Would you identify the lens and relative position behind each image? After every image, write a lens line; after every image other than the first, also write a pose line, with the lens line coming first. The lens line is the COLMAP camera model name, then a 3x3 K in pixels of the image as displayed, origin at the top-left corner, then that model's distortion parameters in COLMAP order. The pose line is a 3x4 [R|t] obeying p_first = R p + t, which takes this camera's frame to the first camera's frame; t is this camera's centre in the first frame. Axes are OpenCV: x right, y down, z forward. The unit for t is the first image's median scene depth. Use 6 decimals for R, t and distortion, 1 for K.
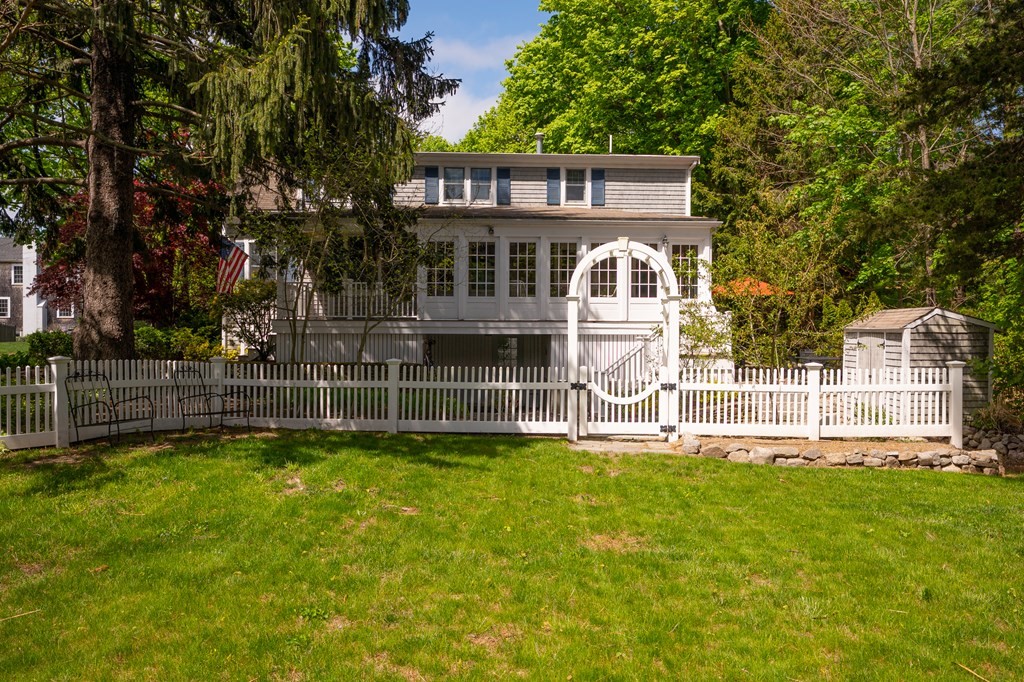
lens RADIAL K [[836.2, 0, 513.8], [0, 836.2, 338.6], [0, 0, 1]] dist [-0.070769, -0.002120]
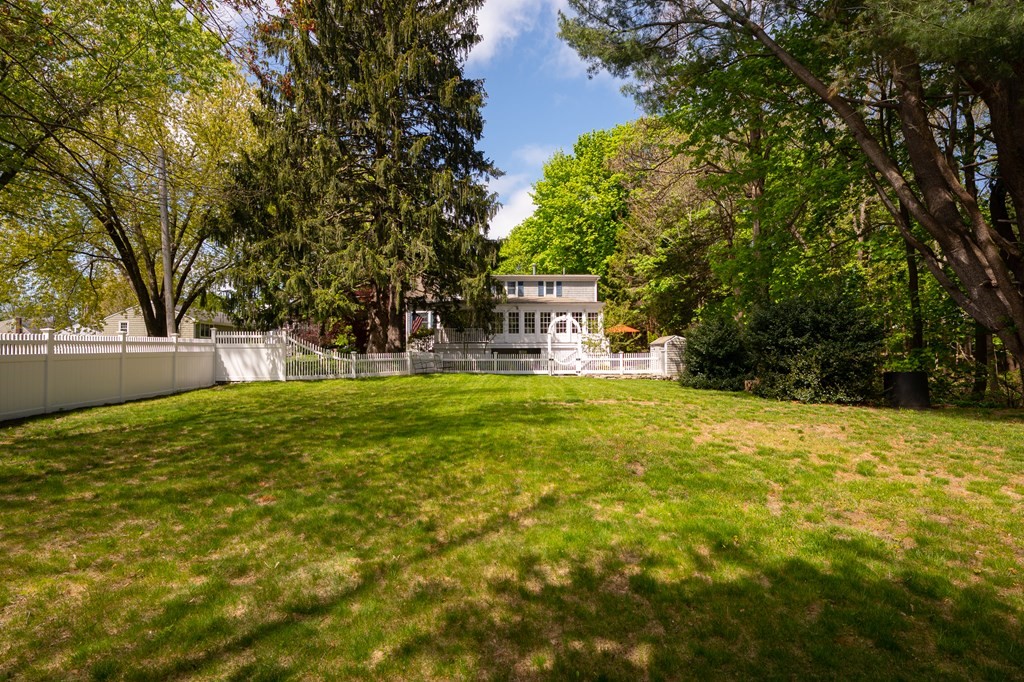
lens RADIAL K [[528.2, 0, 506.6], [0, 528.2, 344.1], [0, 0, 1]] dist [0.001438, 0.000015]
pose [[0.999918, -0.008609, -0.009477, -0.041111], [0.008303, 0.999457, -0.031879, 0.030653], [0.009746, 0.031797, 0.999447, -0.566254]]
